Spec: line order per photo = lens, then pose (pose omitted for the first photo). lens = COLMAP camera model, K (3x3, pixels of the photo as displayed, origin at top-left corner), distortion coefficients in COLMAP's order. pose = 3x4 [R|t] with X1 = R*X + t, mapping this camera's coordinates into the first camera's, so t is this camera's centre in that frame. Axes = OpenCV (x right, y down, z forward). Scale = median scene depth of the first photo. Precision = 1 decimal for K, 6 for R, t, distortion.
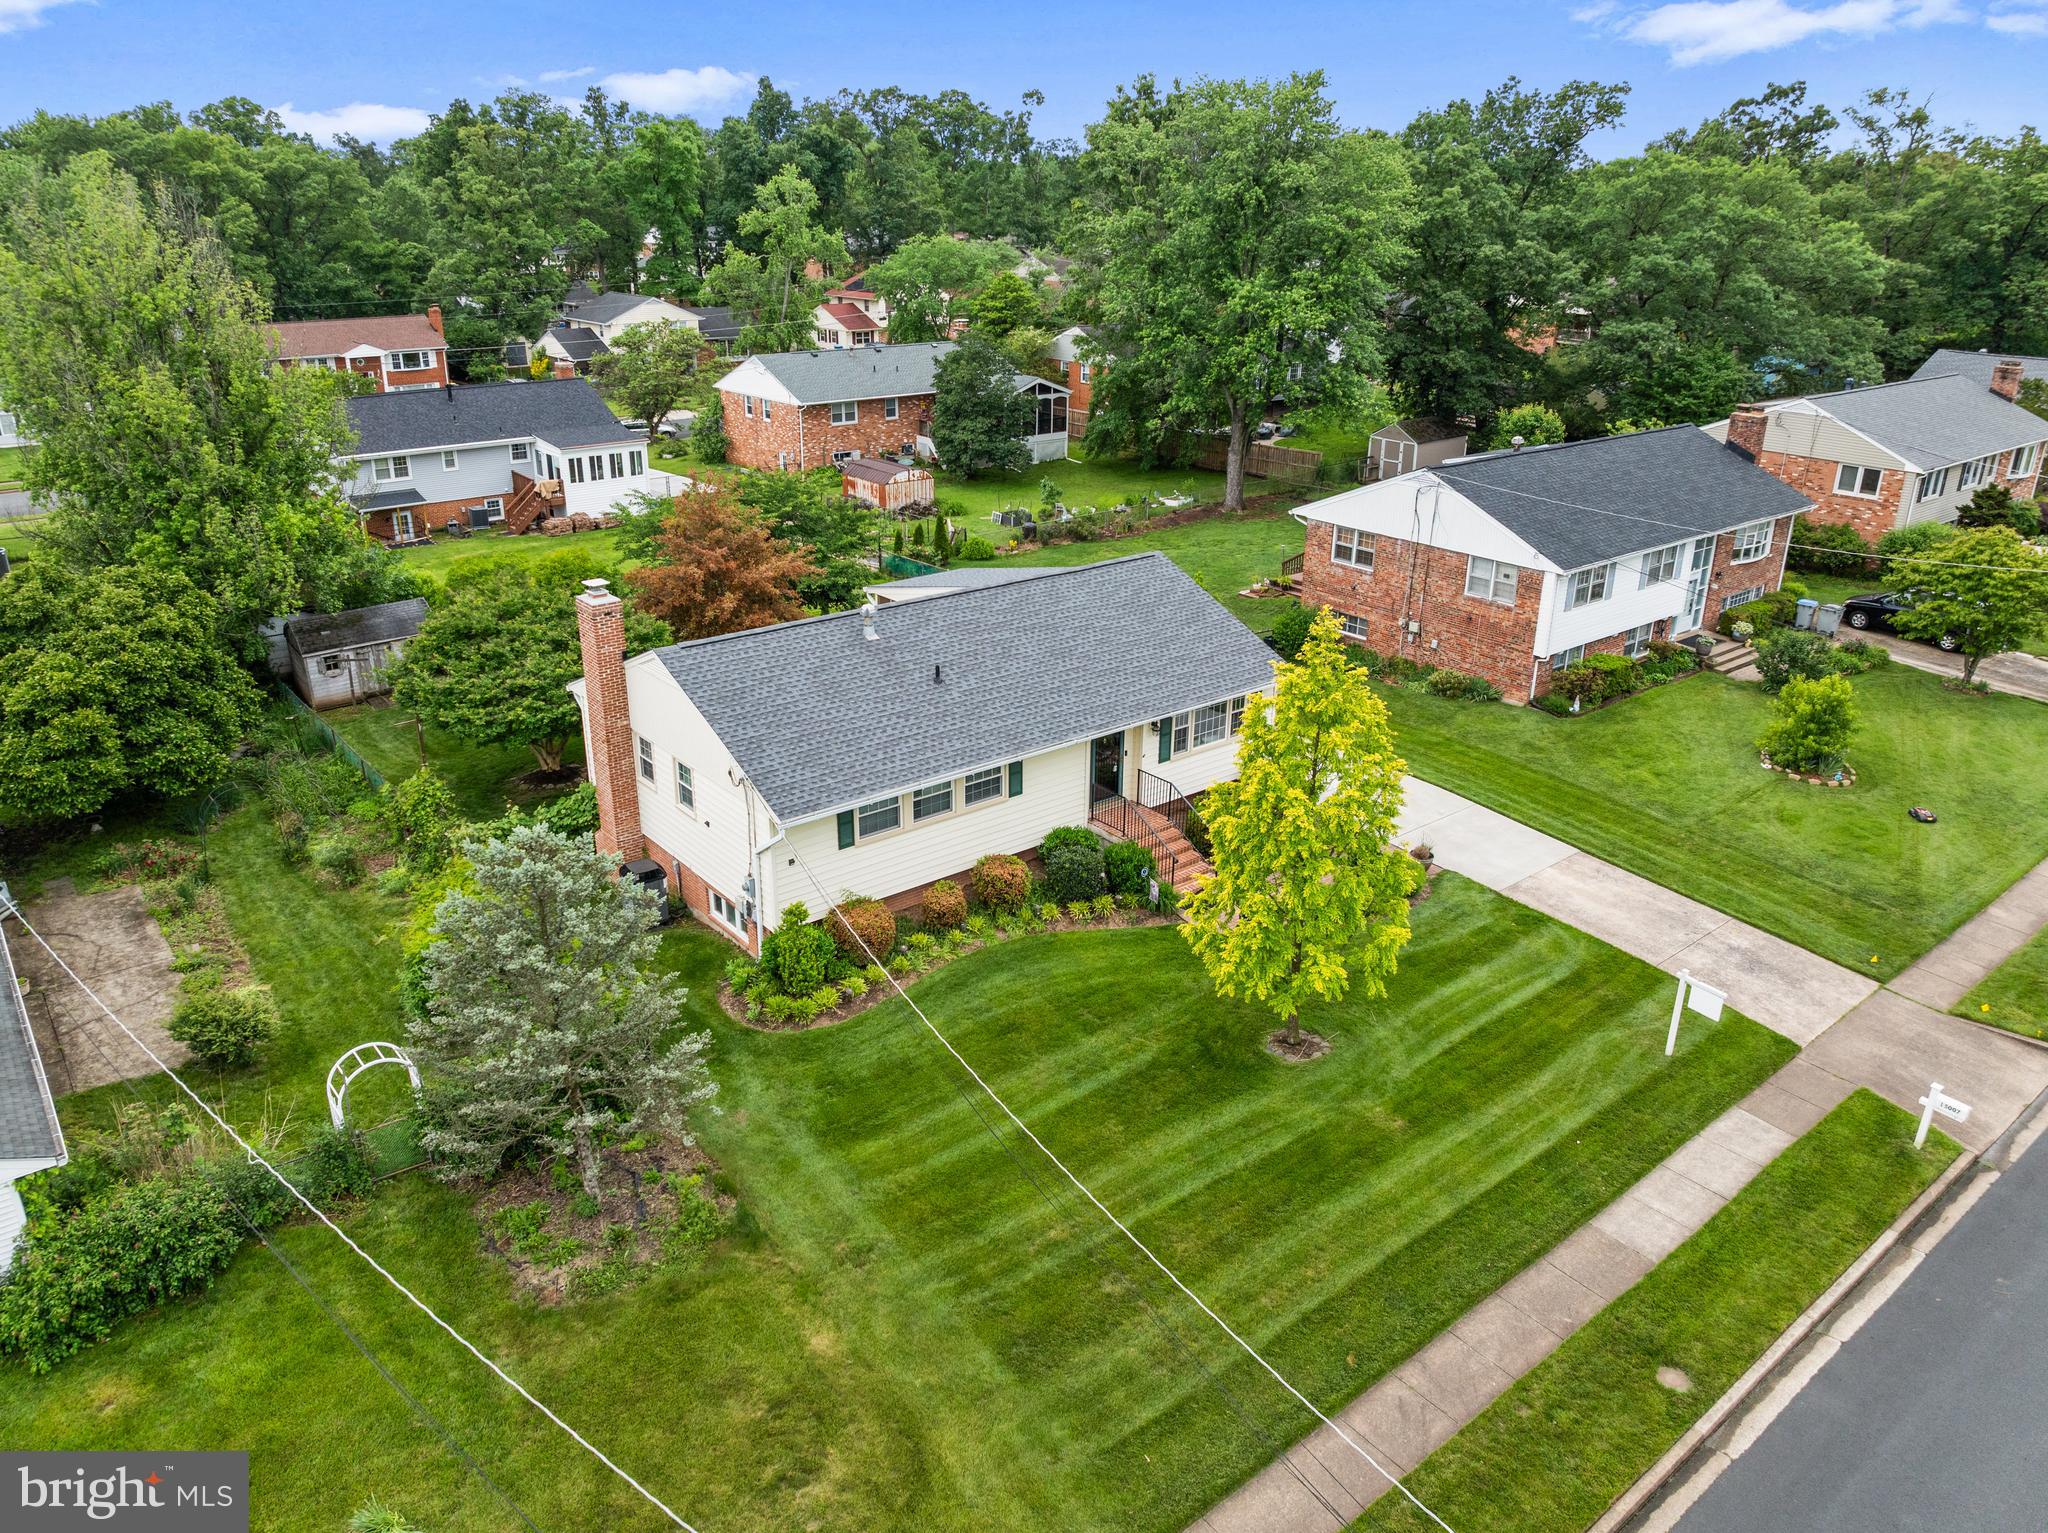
lens RADIAL K [[1448.2, 0, 1023.8], [0, 1448.2, 773.2], [0, 0, 1]] dist [-0.033587, -0.004683]
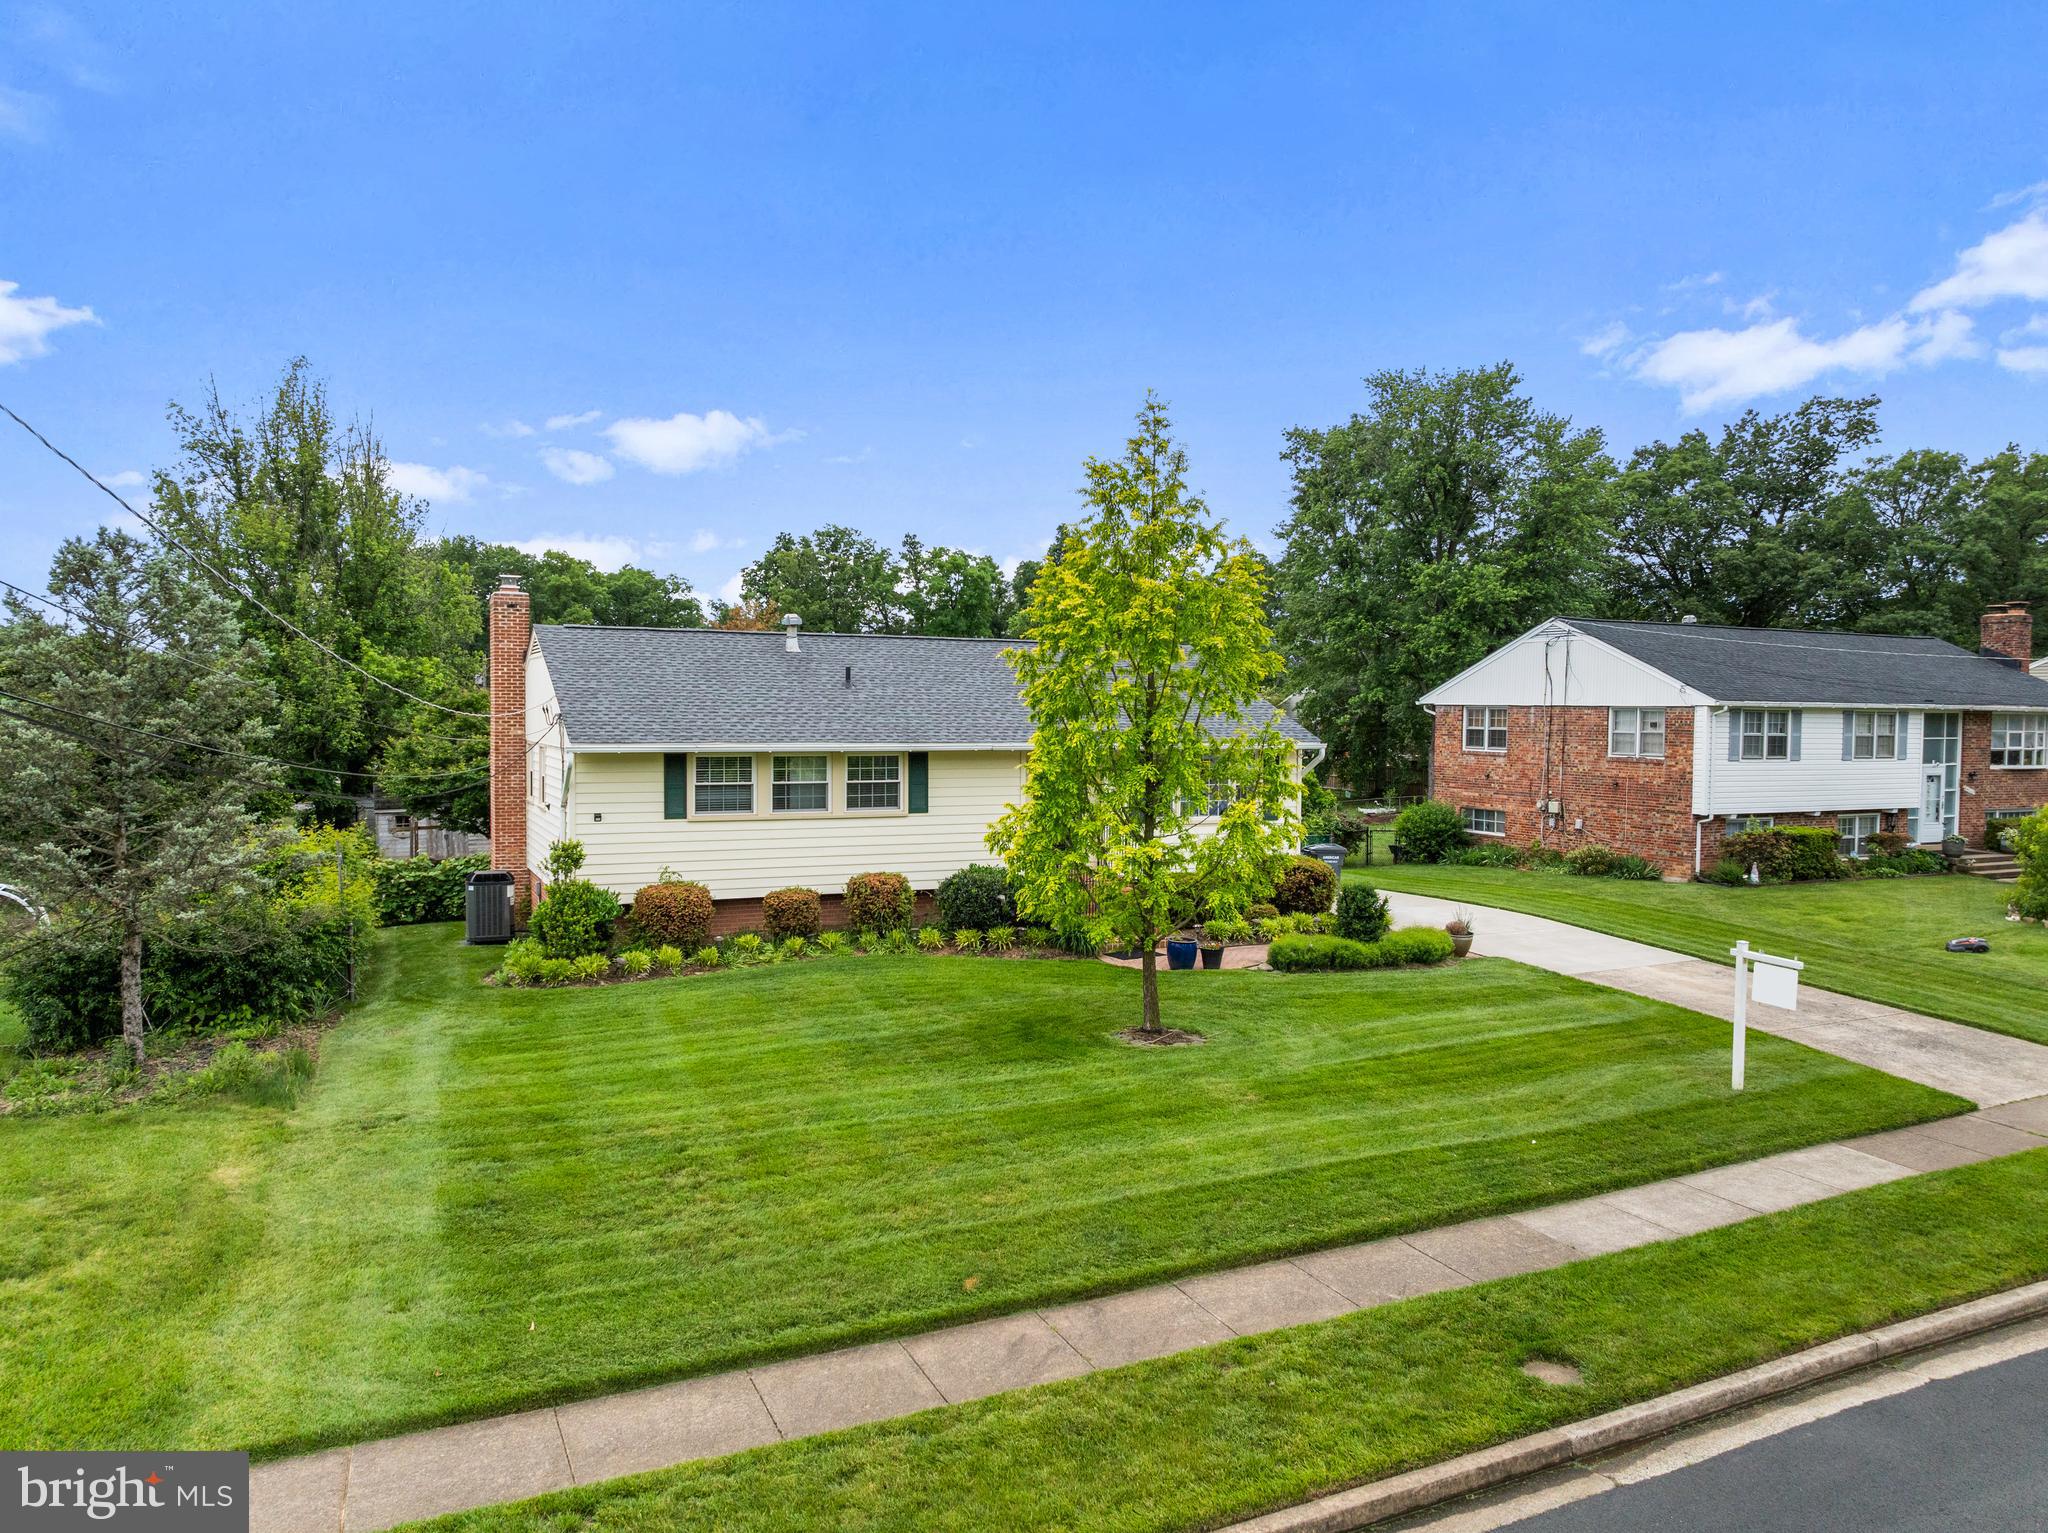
lens RADIAL K [[1448.2, 0, 1023.3], [0, 1448.2, 771.6], [0, 0, 1]] dist [-0.033587, -0.004683]
pose [[0.972170, 0.013231, -0.233903, 0.170164], [-0.091230, 0.940974, -0.325953, 0.178370], [0.215784, 0.338221, 0.915993, 0.175595]]
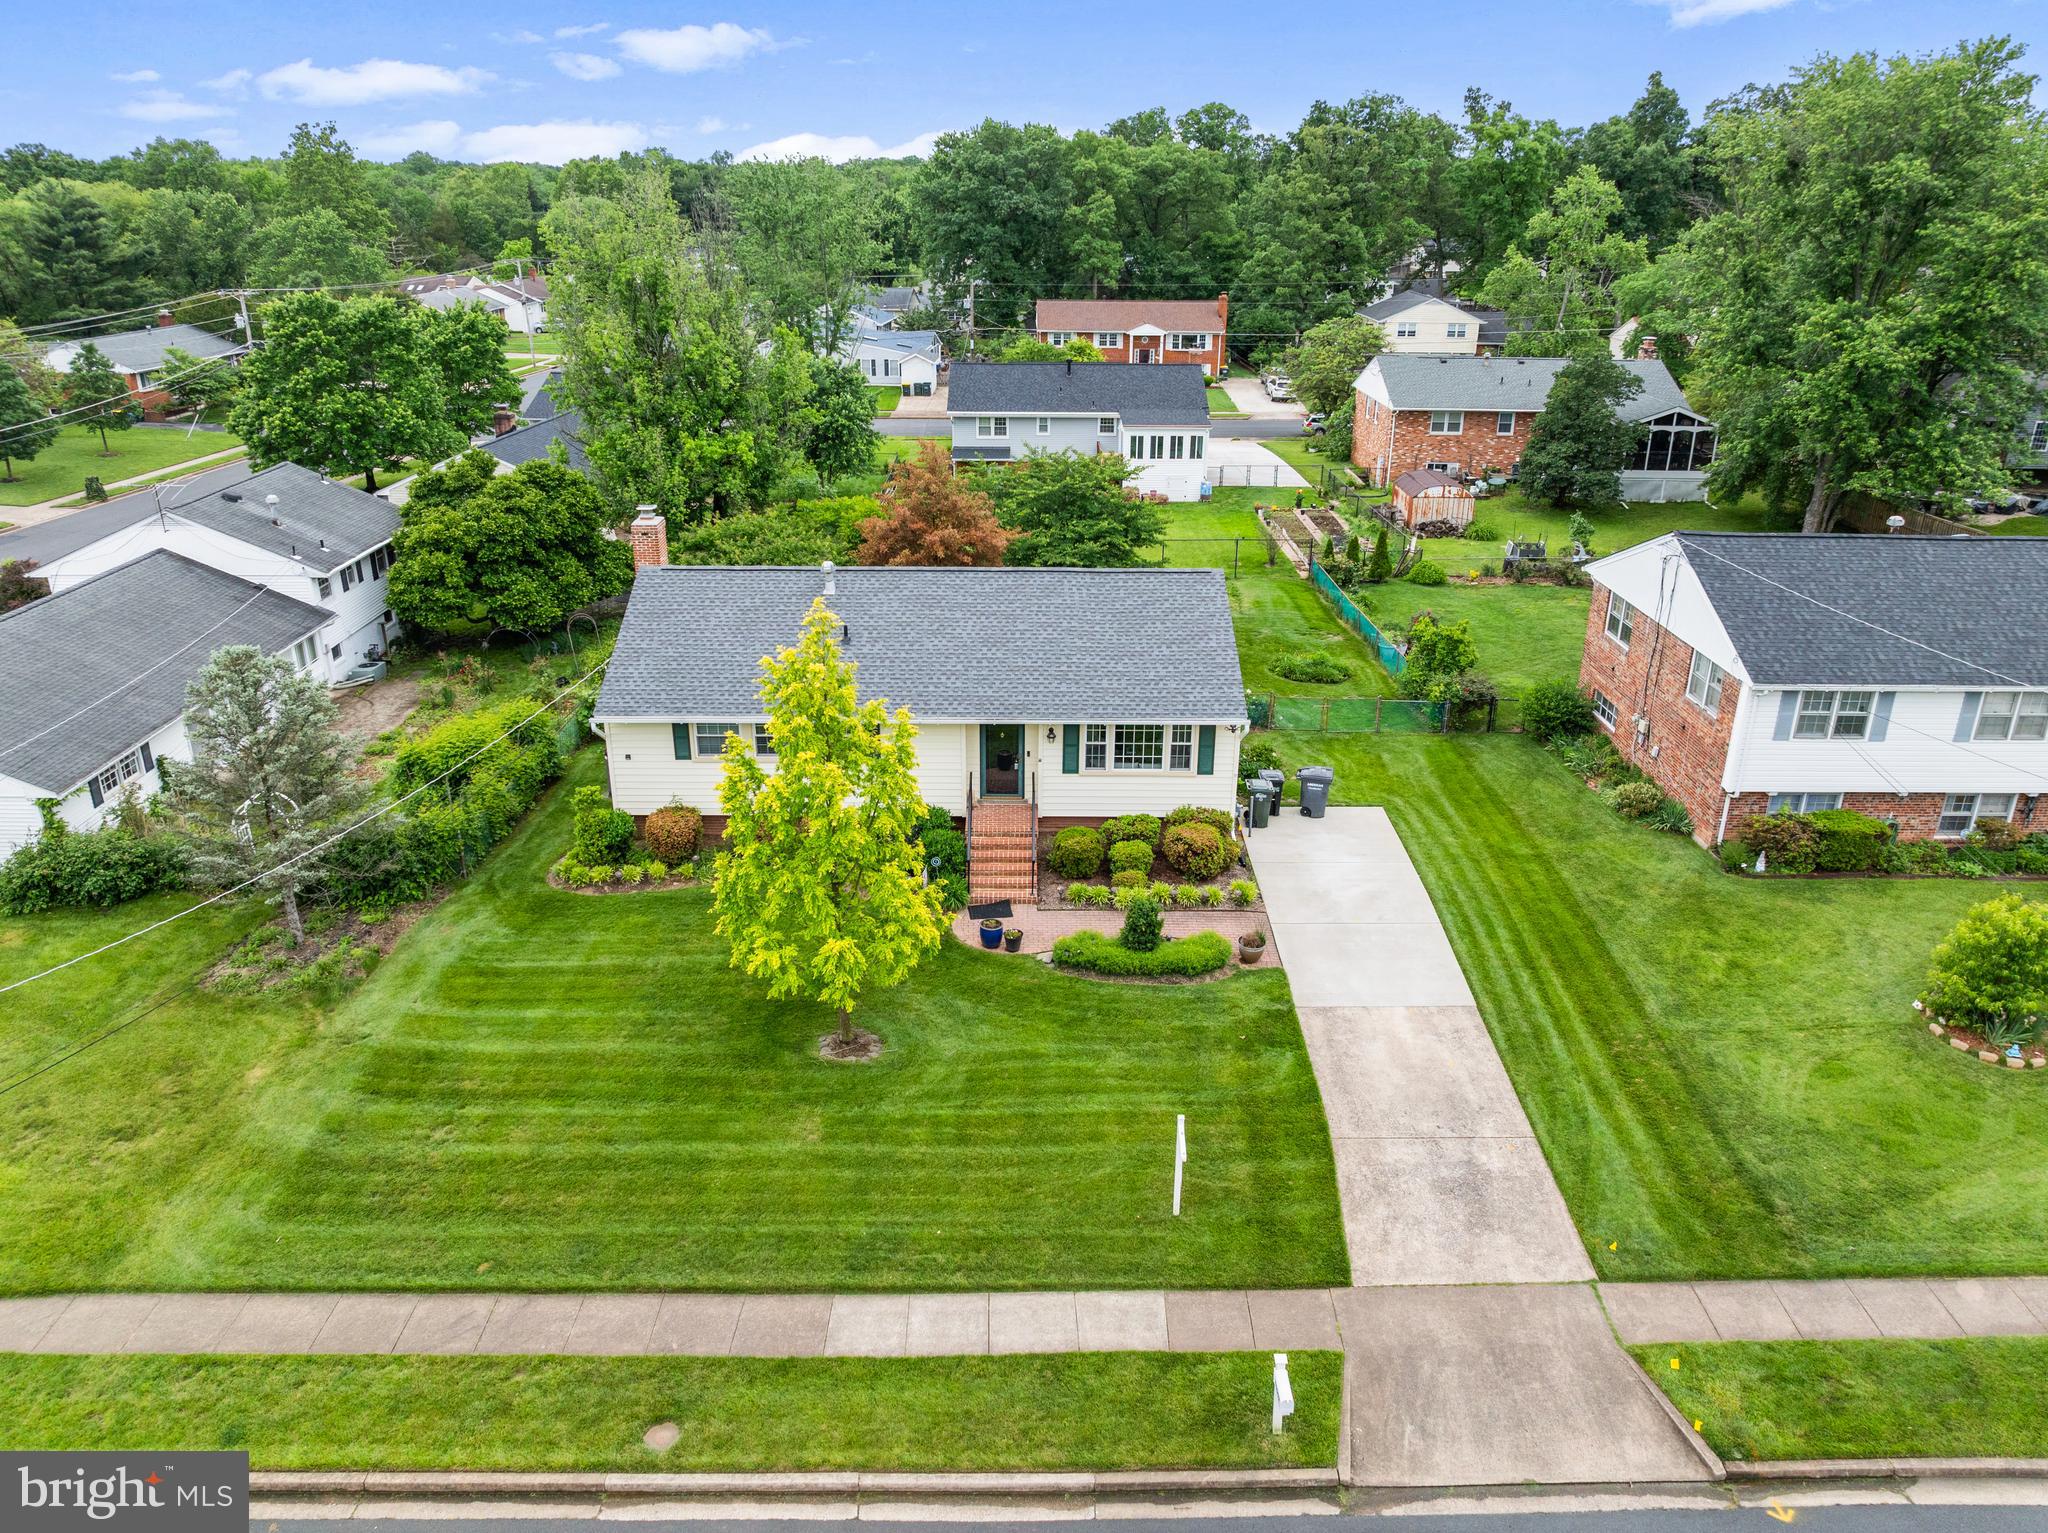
lens RADIAL K [[1448.2, 0, 1014.9], [0, 1448.2, 768.0], [0, 0, 1]] dist [-0.033587, -0.004683]
pose [[0.779746, 0.232710, -0.581242, 0.476824], [-0.235249, 0.969231, 0.072458, -0.055017], [0.580219, 0.080238, 0.810499, 0.147208]]
